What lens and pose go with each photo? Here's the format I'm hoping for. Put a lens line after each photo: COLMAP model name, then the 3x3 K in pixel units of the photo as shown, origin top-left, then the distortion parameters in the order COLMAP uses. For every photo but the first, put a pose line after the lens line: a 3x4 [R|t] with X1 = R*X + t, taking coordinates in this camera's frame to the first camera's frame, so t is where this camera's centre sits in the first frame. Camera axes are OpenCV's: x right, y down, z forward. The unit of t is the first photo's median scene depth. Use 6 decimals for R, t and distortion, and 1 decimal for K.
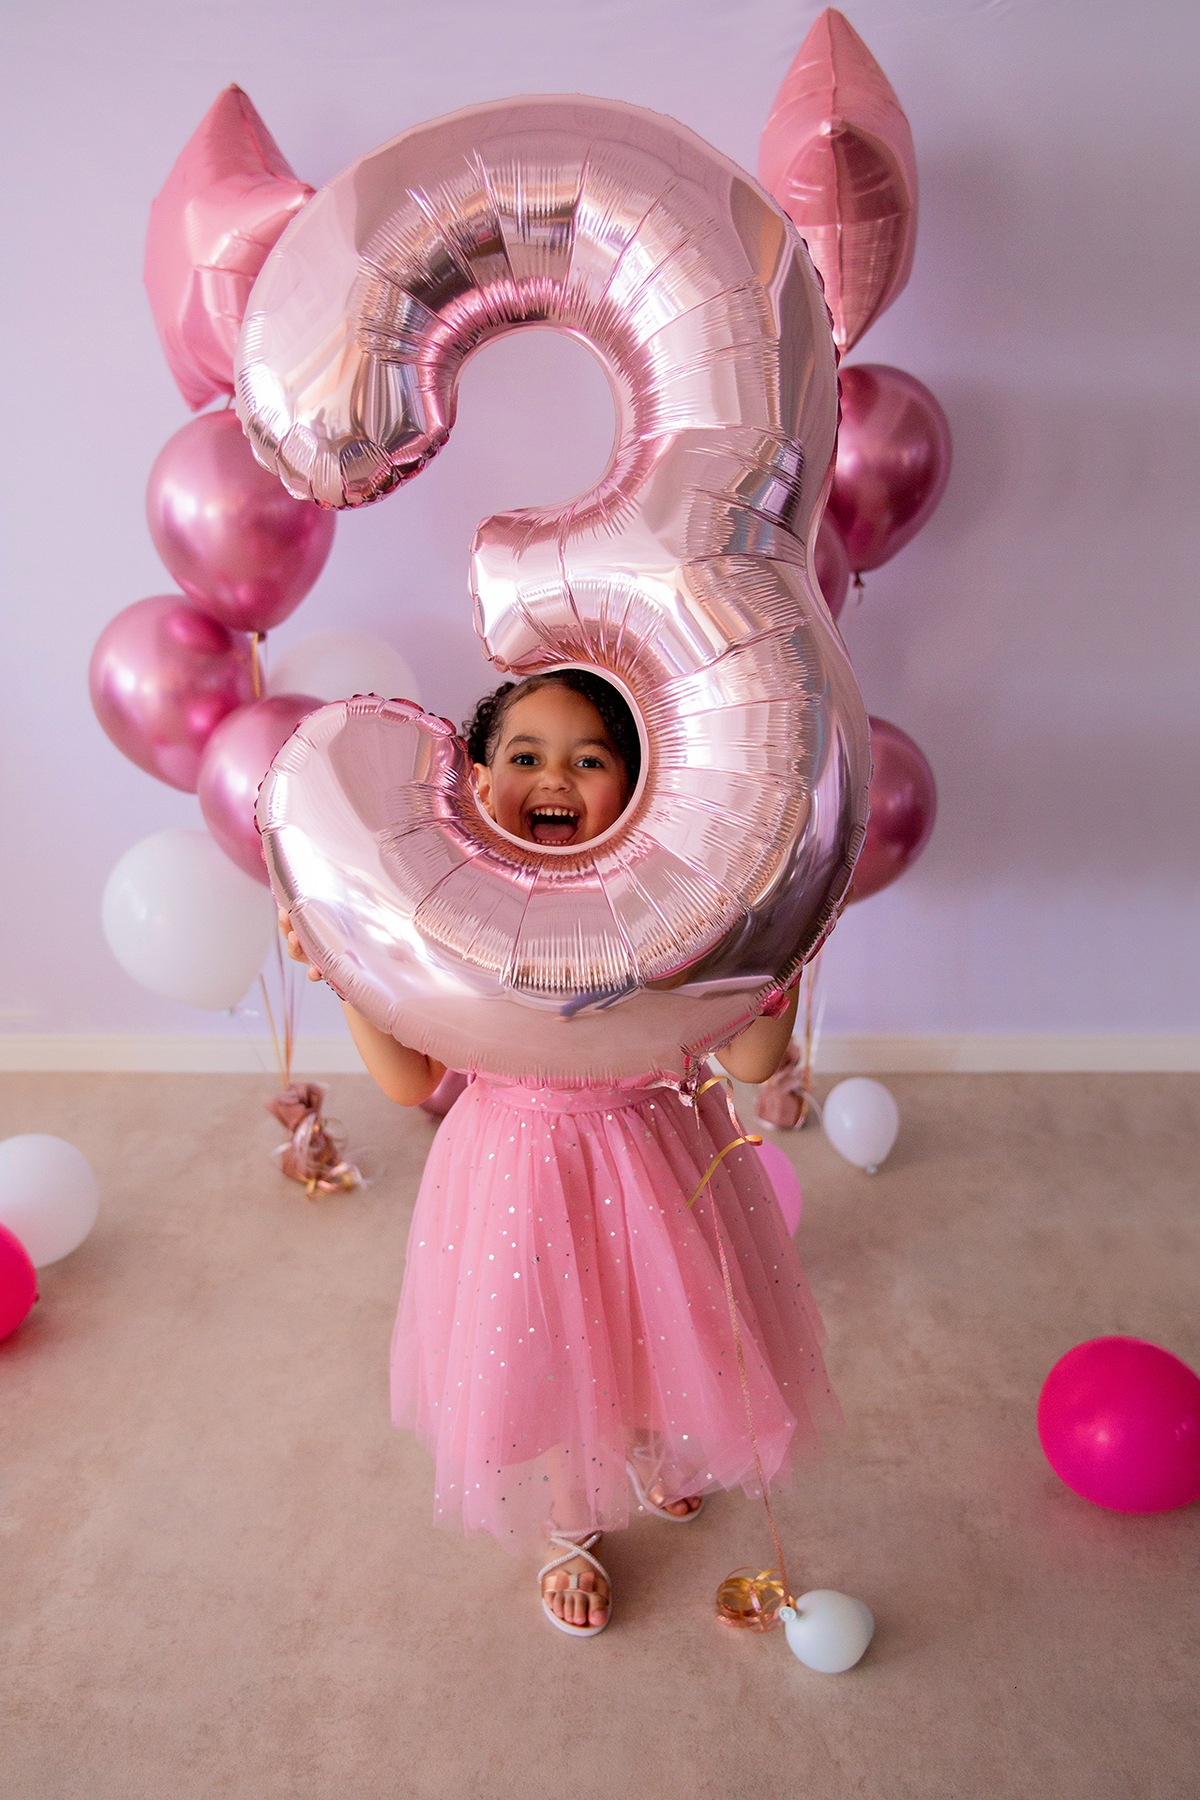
lens RADIAL K [[1652.8, 0, 600.0], [0, 1652.8, 900.0], [0, 0, 1]] dist [-0.006925, 0.009386]
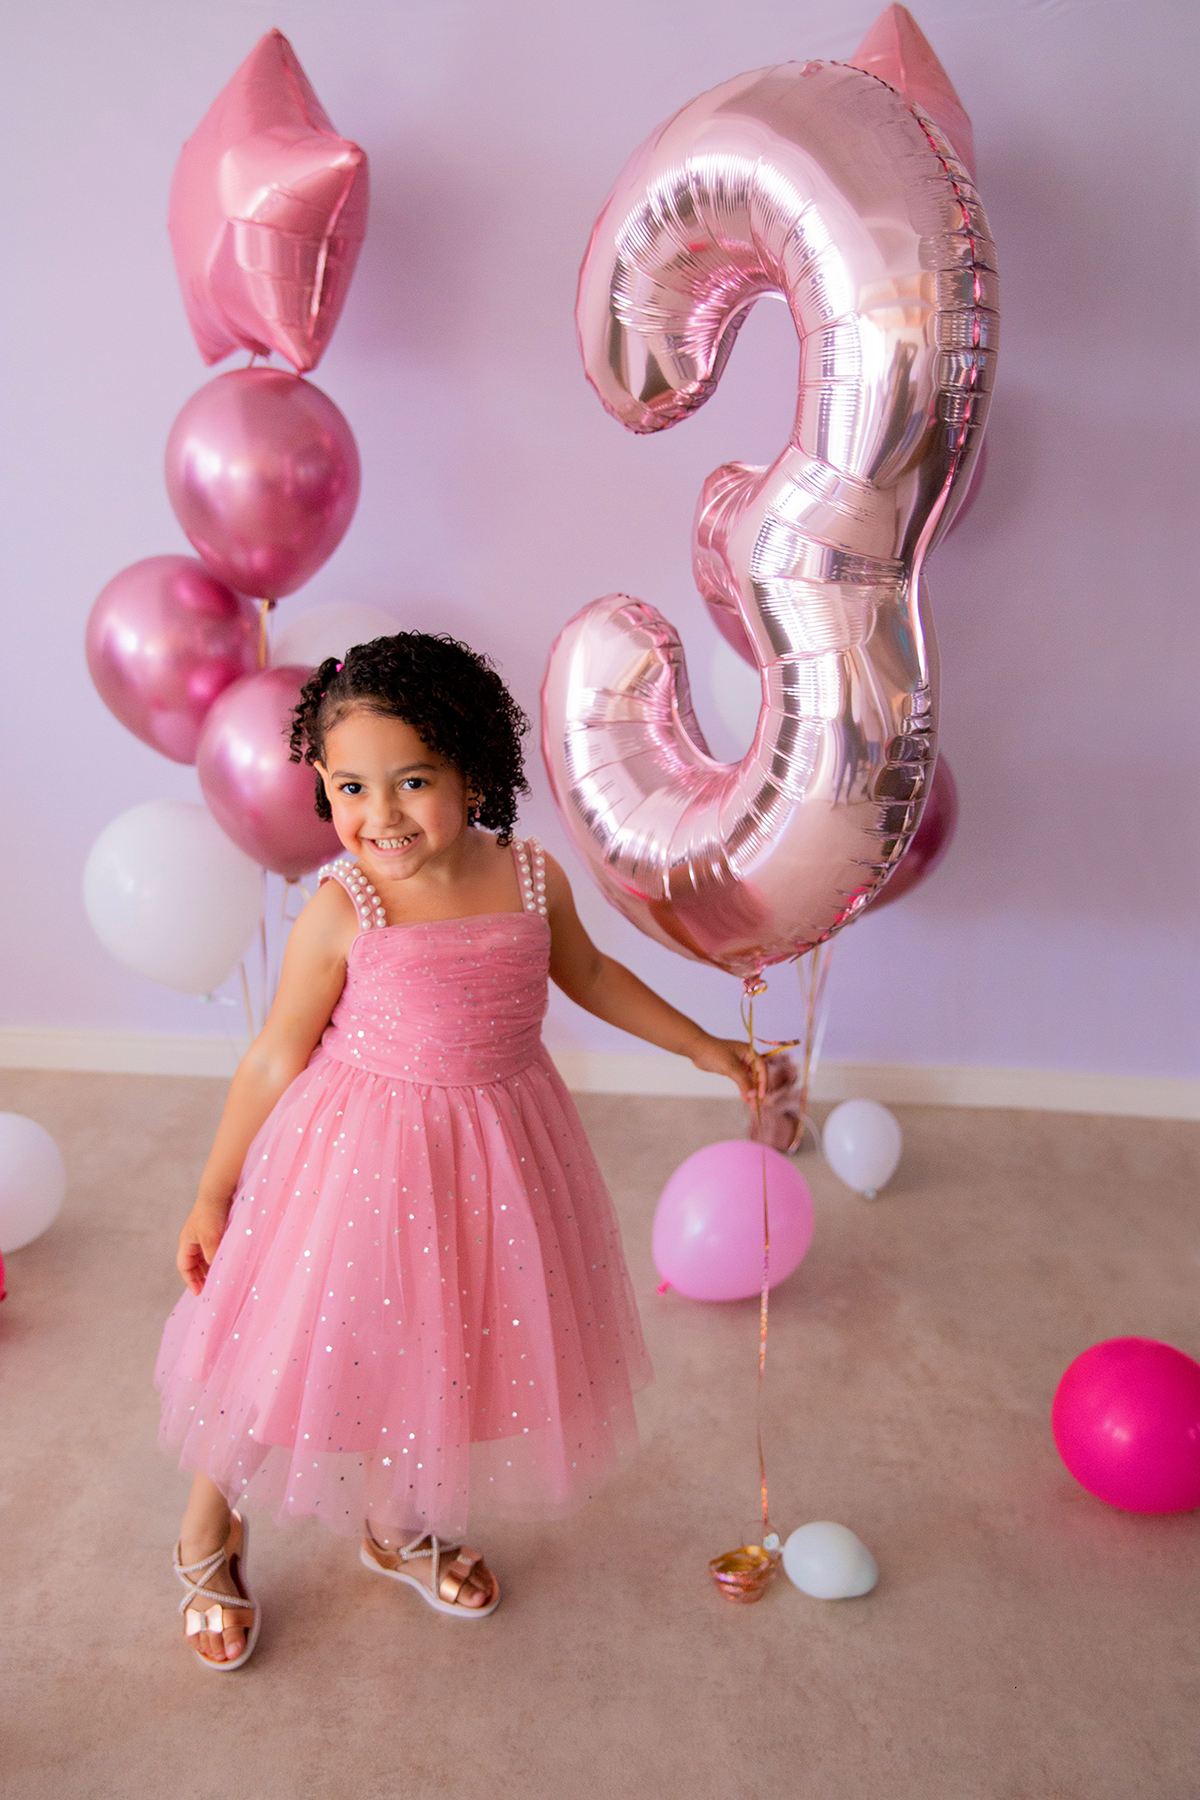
lens RADIAL K [[1946.9, 0, 600.0], [0, 1946.9, 900.0], [0, 0, 1]] dist [0.056630, -0.013028]
pose [[0.996957, 0.048240, 0.061230, -0.079435], [-0.045970, 0.998221, -0.037962, 0.048231], [-0.062952, 0.035032, 0.997402, -0.144025]]
